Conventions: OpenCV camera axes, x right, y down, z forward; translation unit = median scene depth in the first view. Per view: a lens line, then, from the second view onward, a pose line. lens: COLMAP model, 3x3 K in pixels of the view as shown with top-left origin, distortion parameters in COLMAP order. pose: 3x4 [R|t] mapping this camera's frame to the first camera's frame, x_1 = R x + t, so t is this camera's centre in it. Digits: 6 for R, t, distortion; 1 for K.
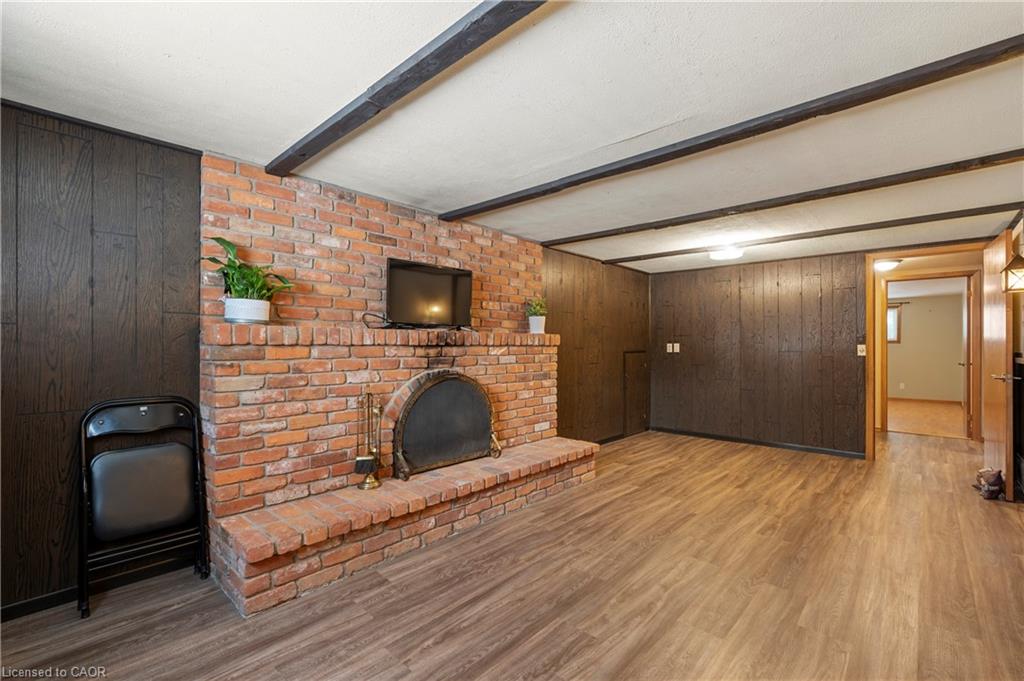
lens RADIAL K [[447.3, 0, 511.7], [0, 447.3, 345.0], [0, 0, 1]] dist [-0.000956, 0.000033]
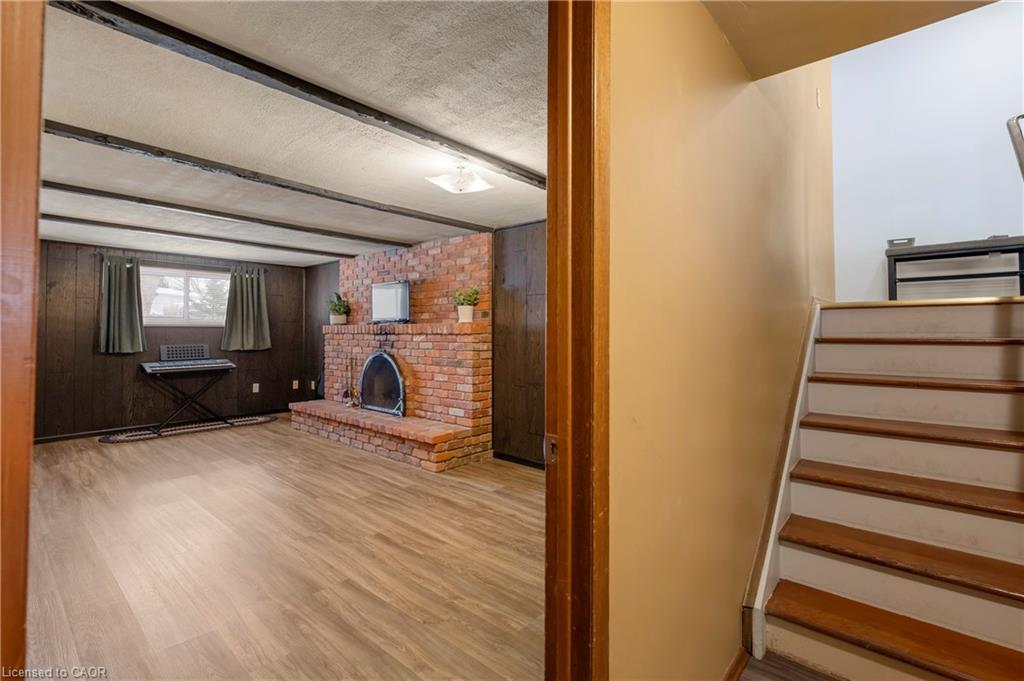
lens RADIAL K [[463.5, 0, 507.9], [0, 463.5, 324.0], [0, 0, 1]] dist [-0.002796, 0.000624]
pose [[0.024072, -0.024028, -0.999421, 1.302726], [-0.003920, 0.999701, -0.024129, 0.003623], [0.999703, 0.004499, 0.023971, 1.236810]]
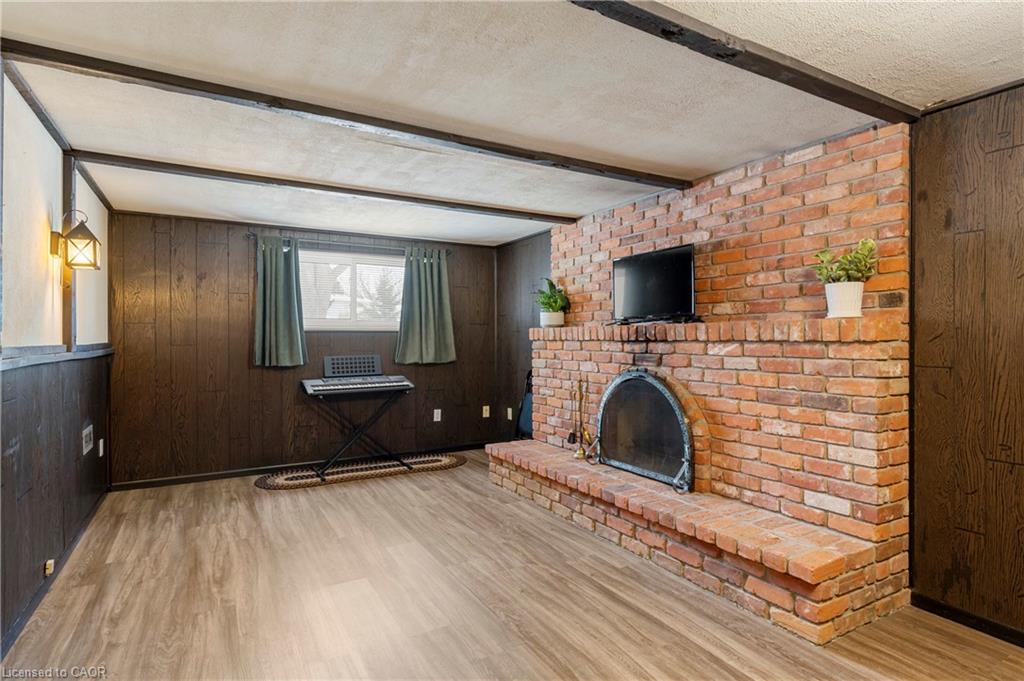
lens RADIAL K [[536.1, 0, 513.8], [0, 536.1, 340.2], [0, 0, 1]] dist [-0.001712, -0.000020]
pose [[-0.298234, -0.002584, -0.954489, 0.847798], [-0.004463, 0.999989, -0.001312, 0.002057], [0.954482, 0.003869, -0.298242, 0.954314]]
